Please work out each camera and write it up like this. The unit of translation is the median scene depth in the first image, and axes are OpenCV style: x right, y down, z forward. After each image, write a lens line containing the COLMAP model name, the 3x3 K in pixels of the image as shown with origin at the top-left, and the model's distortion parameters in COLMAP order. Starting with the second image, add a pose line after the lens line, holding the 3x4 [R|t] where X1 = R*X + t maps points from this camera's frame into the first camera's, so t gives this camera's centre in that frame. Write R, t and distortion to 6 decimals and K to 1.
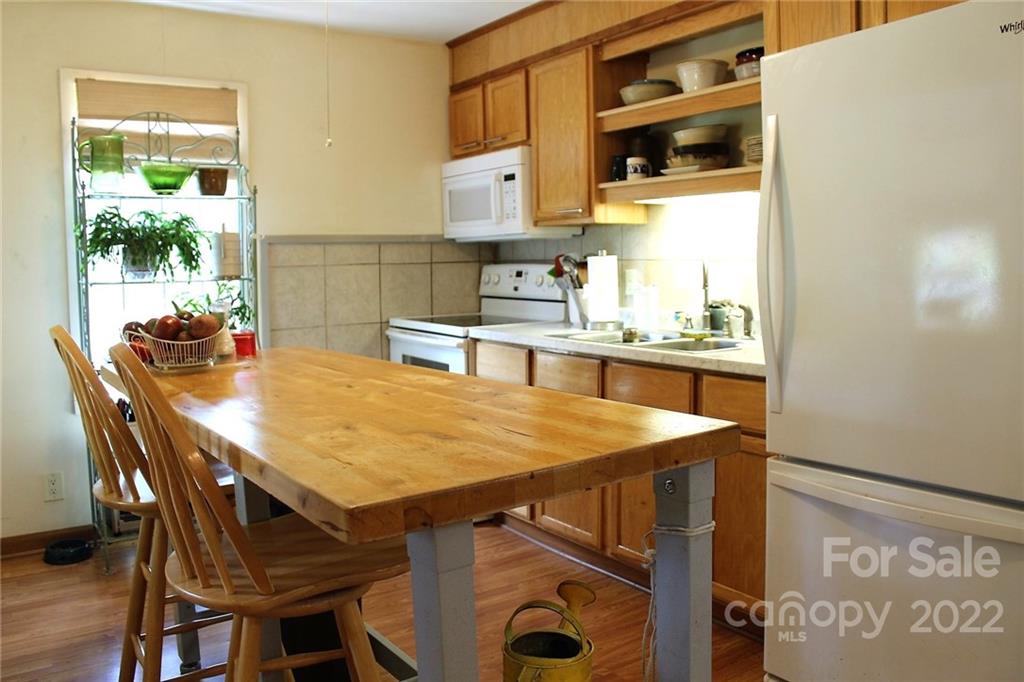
lens RADIAL K [[854.9, 0, 517.9], [0, 854.9, 335.4], [0, 0, 1]] dist [-0.153755, 0.126116]
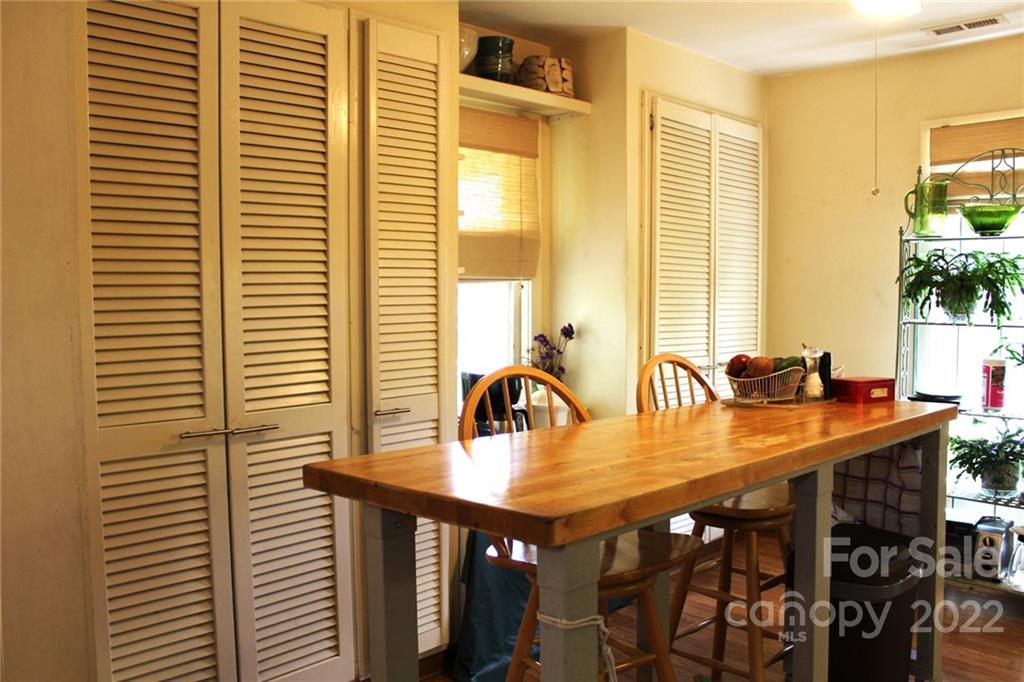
lens RADIAL K [[854.9, 0, 513.2], [0, 854.9, 348.5], [0, 0, 1]] dist [-0.153755, 0.126116]
pose [[0.192684, 0.083146, -0.977732, 0.380963], [-0.091466, 0.993587, 0.066469, -0.047093], [0.976989, 0.076621, 0.199053, 0.256151]]
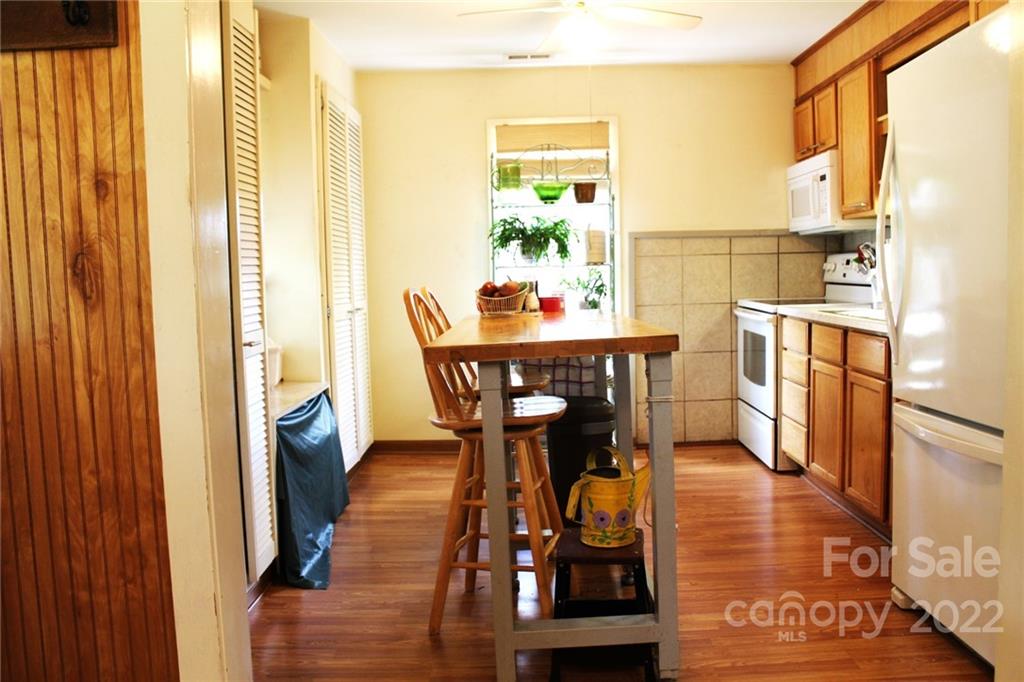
lens RADIAL K [[854.9, 0, 511.8], [0, 854.9, 343.6], [0, 0, 1]] dist [-0.153755, 0.126116]
pose [[0.821378, 0.042293, -0.568814, 0.312863], [-0.036399, 0.999101, 0.021725, 0.032243], [0.569221, 0.002859, 0.822179, -0.184364]]
